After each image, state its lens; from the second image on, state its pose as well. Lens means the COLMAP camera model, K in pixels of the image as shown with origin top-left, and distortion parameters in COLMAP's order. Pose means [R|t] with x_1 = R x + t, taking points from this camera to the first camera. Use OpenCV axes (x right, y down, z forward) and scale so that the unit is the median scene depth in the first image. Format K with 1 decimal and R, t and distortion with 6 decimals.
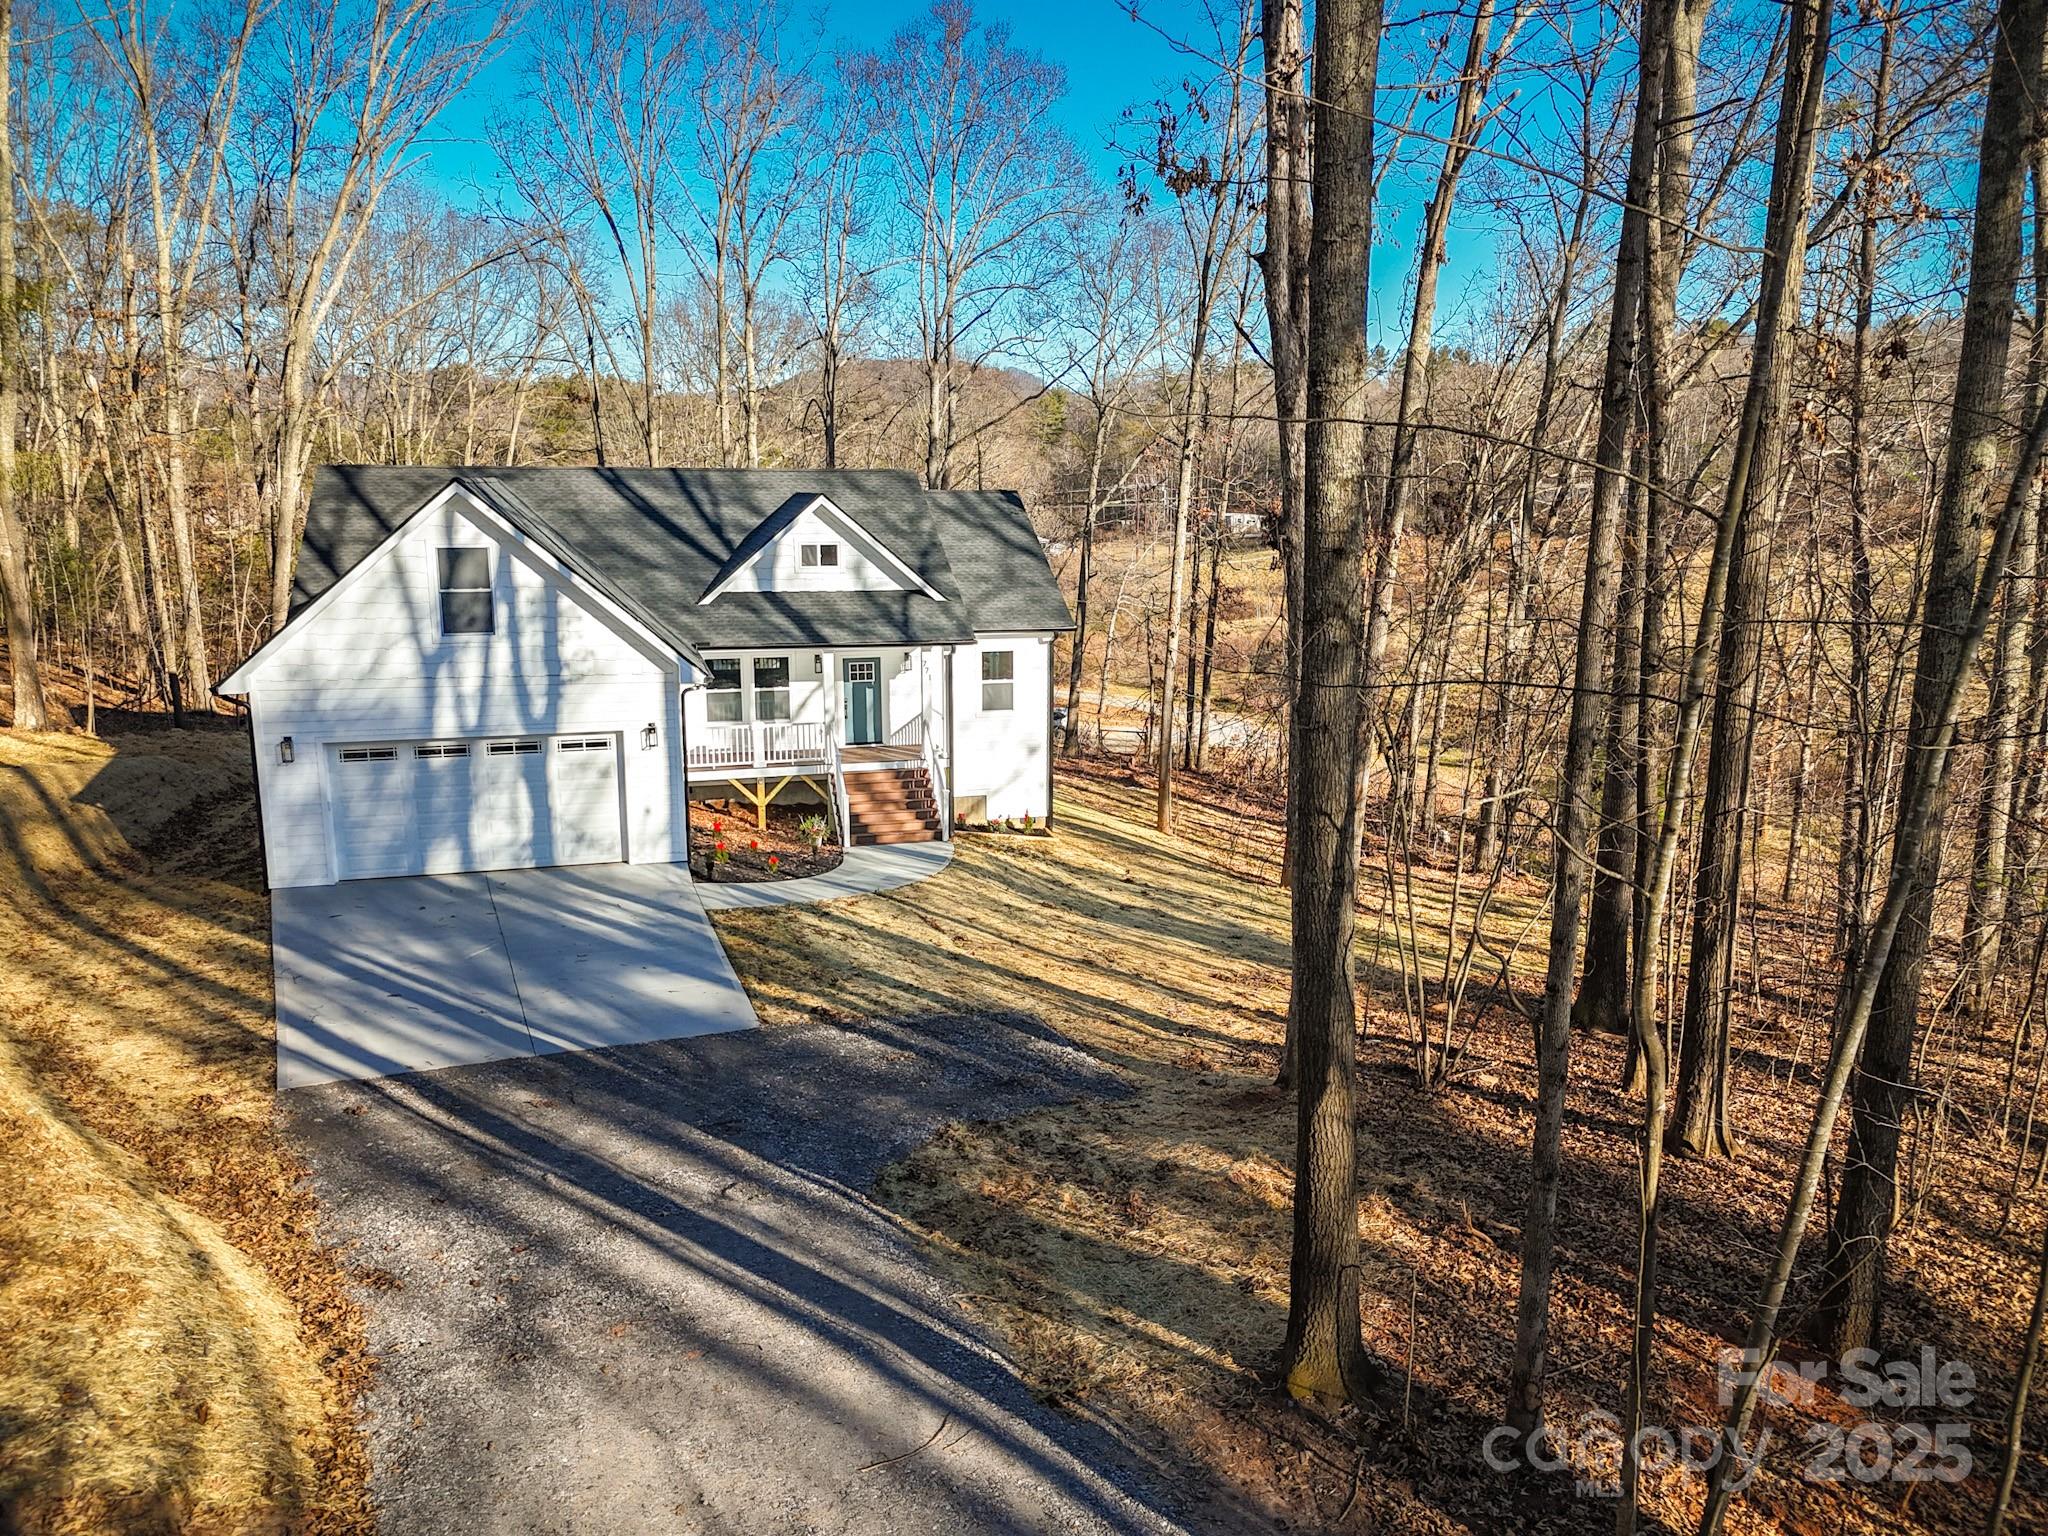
lens RADIAL K [[1499.5, 0, 1074.1], [0, 1499.5, 772.9], [0, 0, 1]] dist [0.066545, -0.002914]
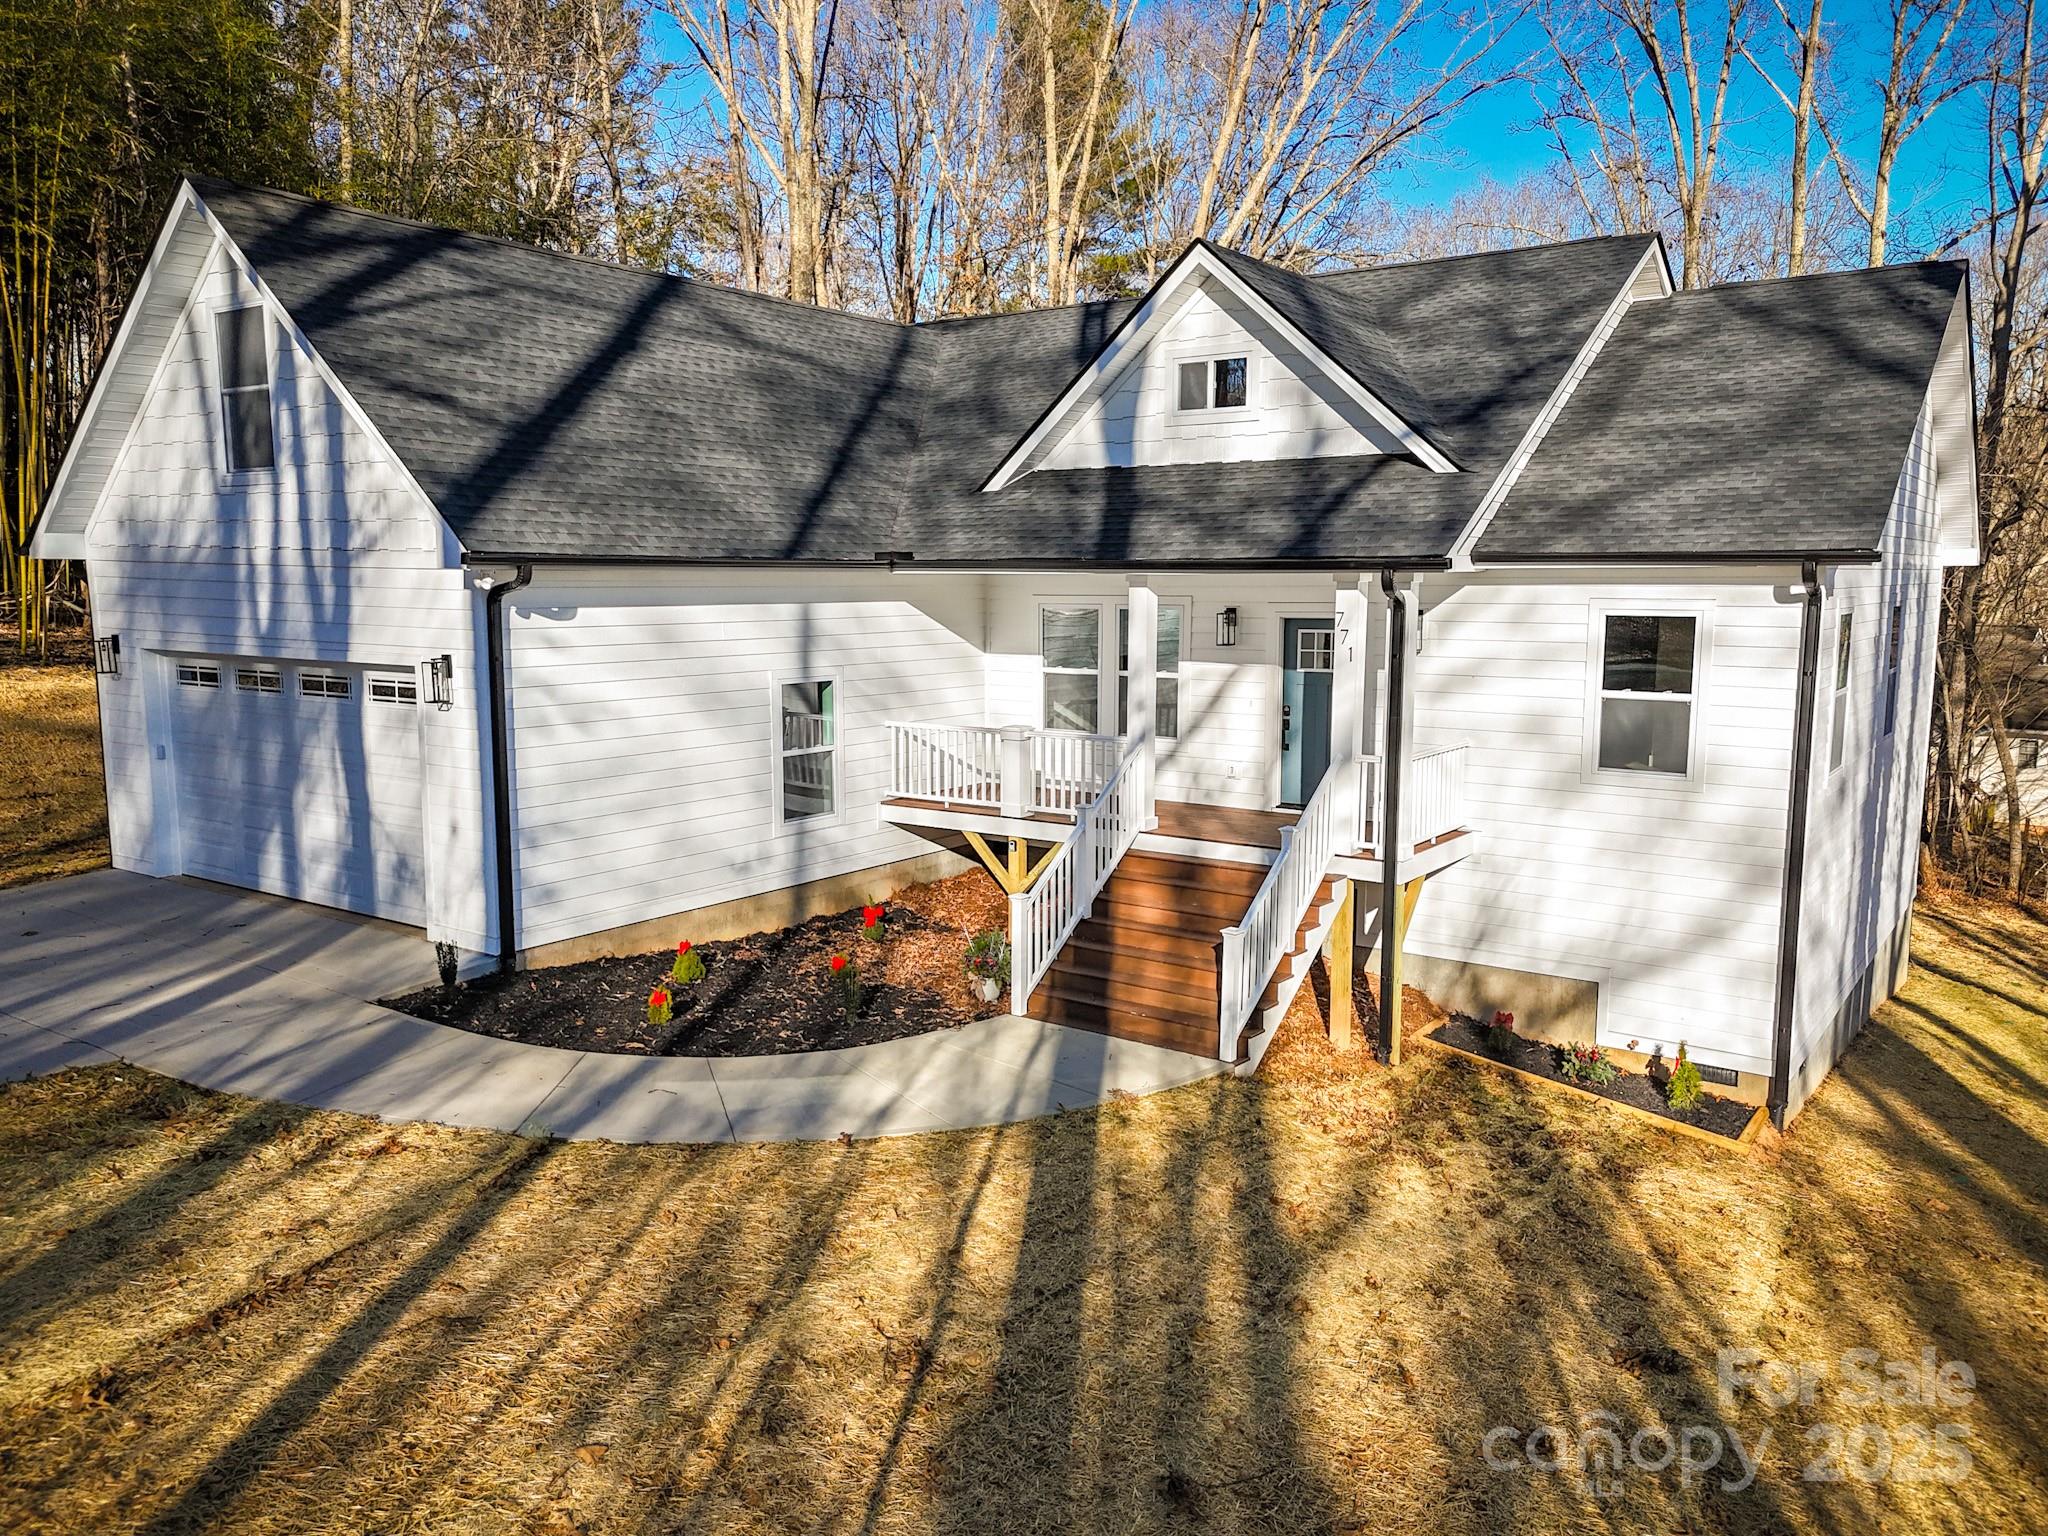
lens RADIAL K [[1485.8, 0, 1024.0], [0, 1485.8, 768.0], [0, 0, 1]] dist [0.048704, -0.000495]
pose [[0.616403, 0.096892, -0.781446, 0.167981], [-0.151864, 0.988398, 0.002762, -0.021129], [0.772647, 0.116971, 0.623966, 0.696441]]
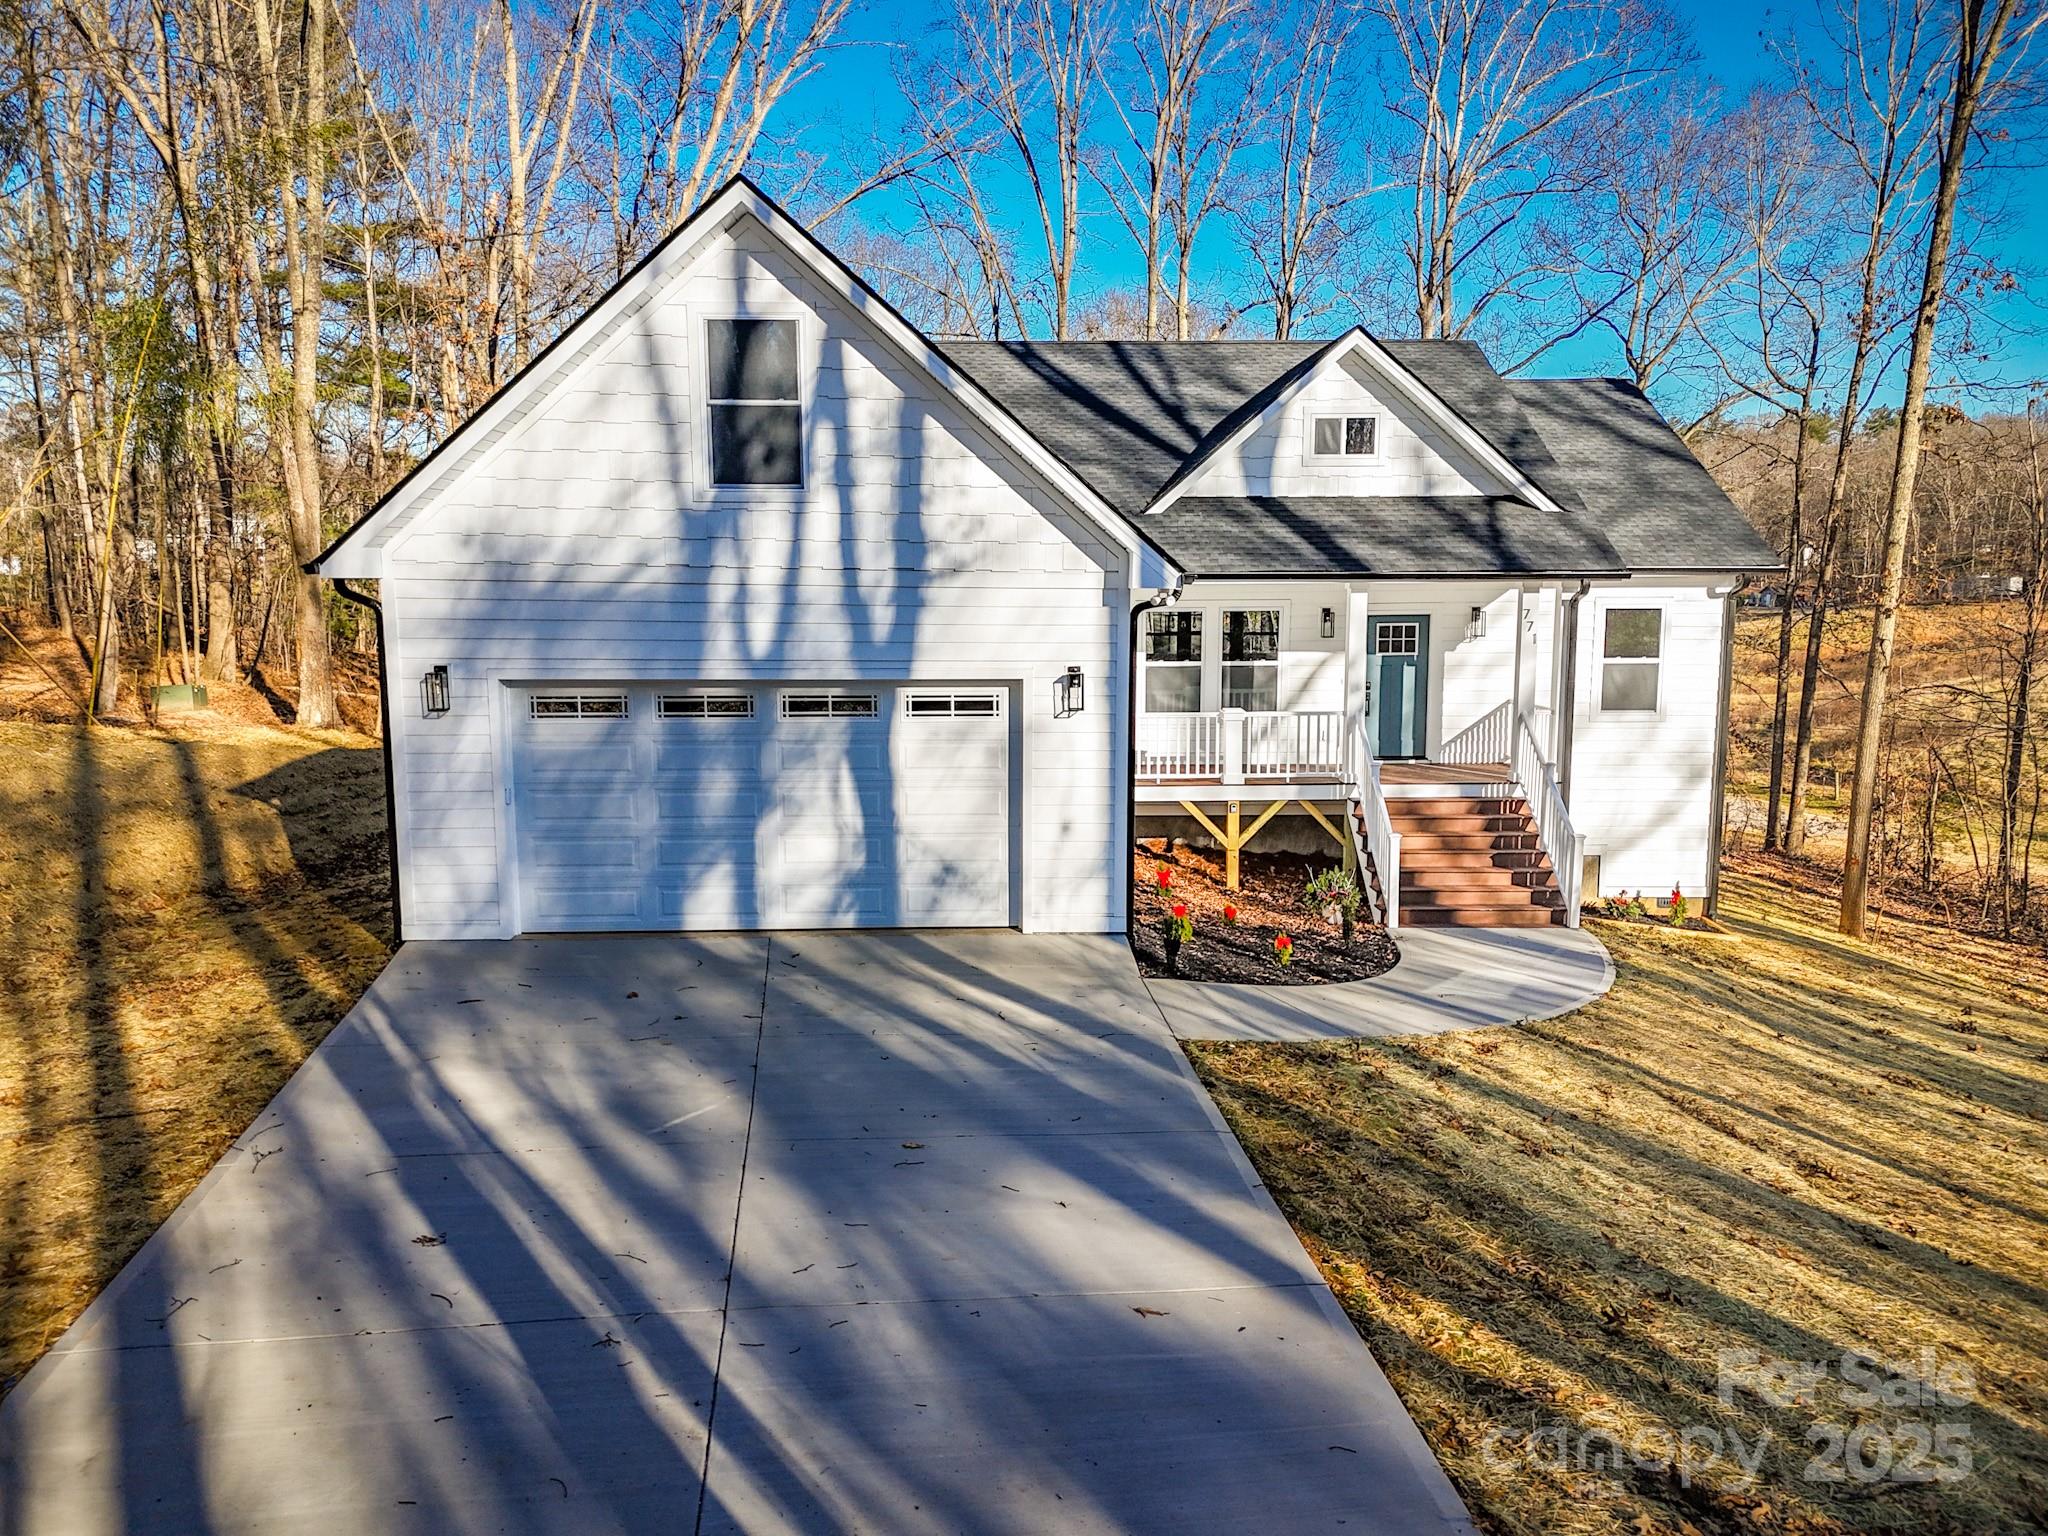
lens RADIAL K [[1485.8, 0, 1024.0], [0, 1485.8, 768.0], [0, 0, 1]] dist [0.048704, -0.000495]
pose [[0.961452, 0.027833, -0.273561, -0.128059], [-0.045314, 0.997300, -0.057792, 0.027460], [0.271214, 0.067961, 0.960117, 0.412636]]
